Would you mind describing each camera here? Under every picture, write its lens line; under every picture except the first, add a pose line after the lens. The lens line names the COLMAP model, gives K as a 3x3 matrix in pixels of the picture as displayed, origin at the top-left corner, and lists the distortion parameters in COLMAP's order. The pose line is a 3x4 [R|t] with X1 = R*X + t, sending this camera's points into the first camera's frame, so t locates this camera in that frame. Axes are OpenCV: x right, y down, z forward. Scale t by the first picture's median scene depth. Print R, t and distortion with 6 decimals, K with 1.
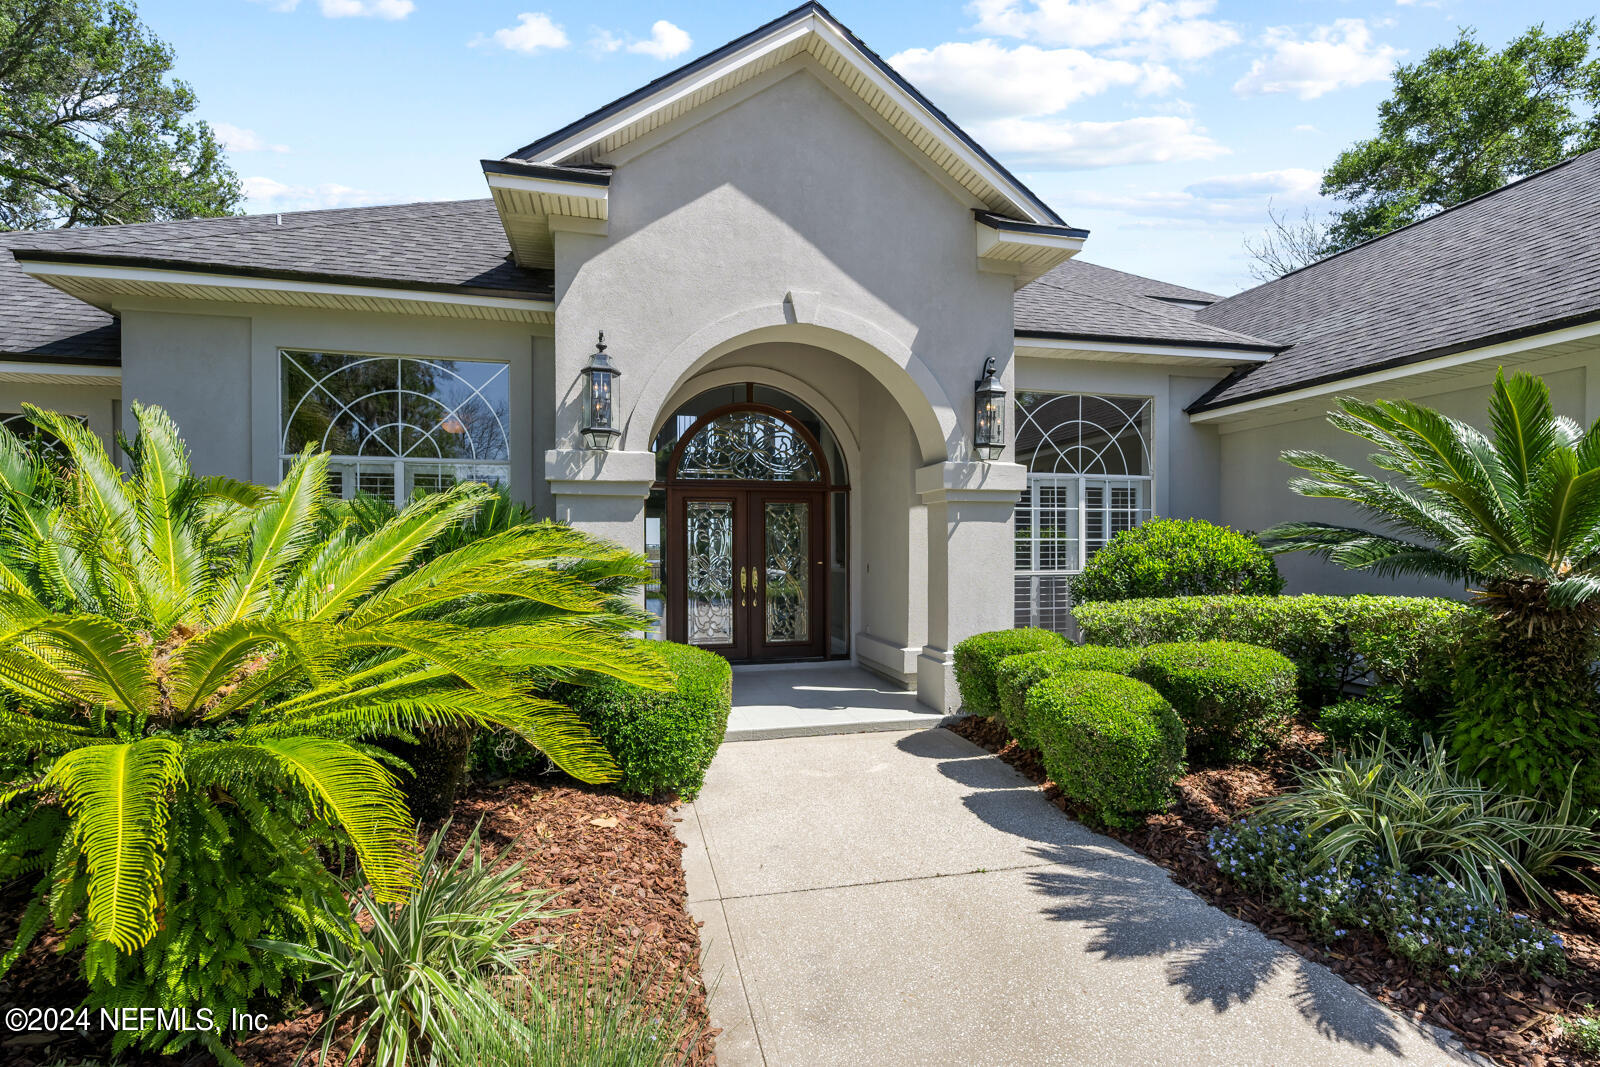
lens RADIAL K [[734.6, 0, 800.0], [0, 734.6, 533.5], [0, 0, 1]] dist [0.000099, -0.000035]
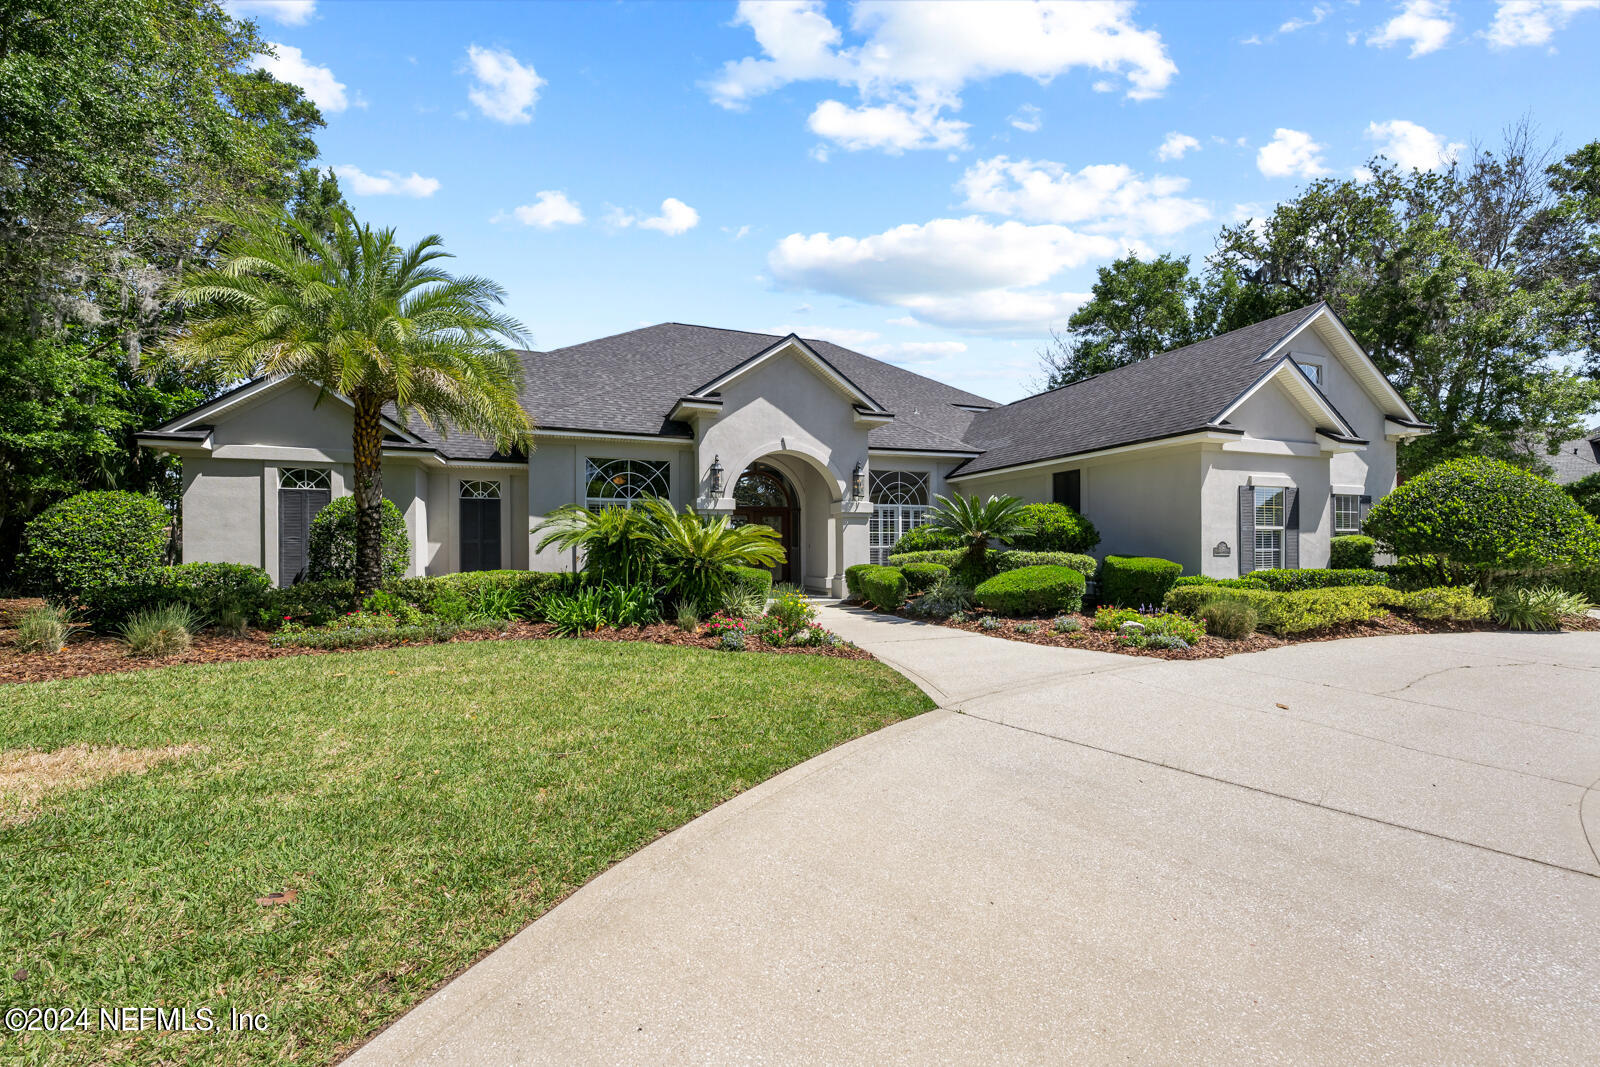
lens RADIAL K [[644.0, 0, 791.5], [0, 644.0, 527.3], [0, 0, 1]] dist [0.001181, 0.000116]
pose [[0.994835, -0.000075, 0.101501, -0.191871], [0.001903, 0.999838, -0.017921, 0.030912], [-0.101484, 0.018022, 0.994674, -1.132003]]
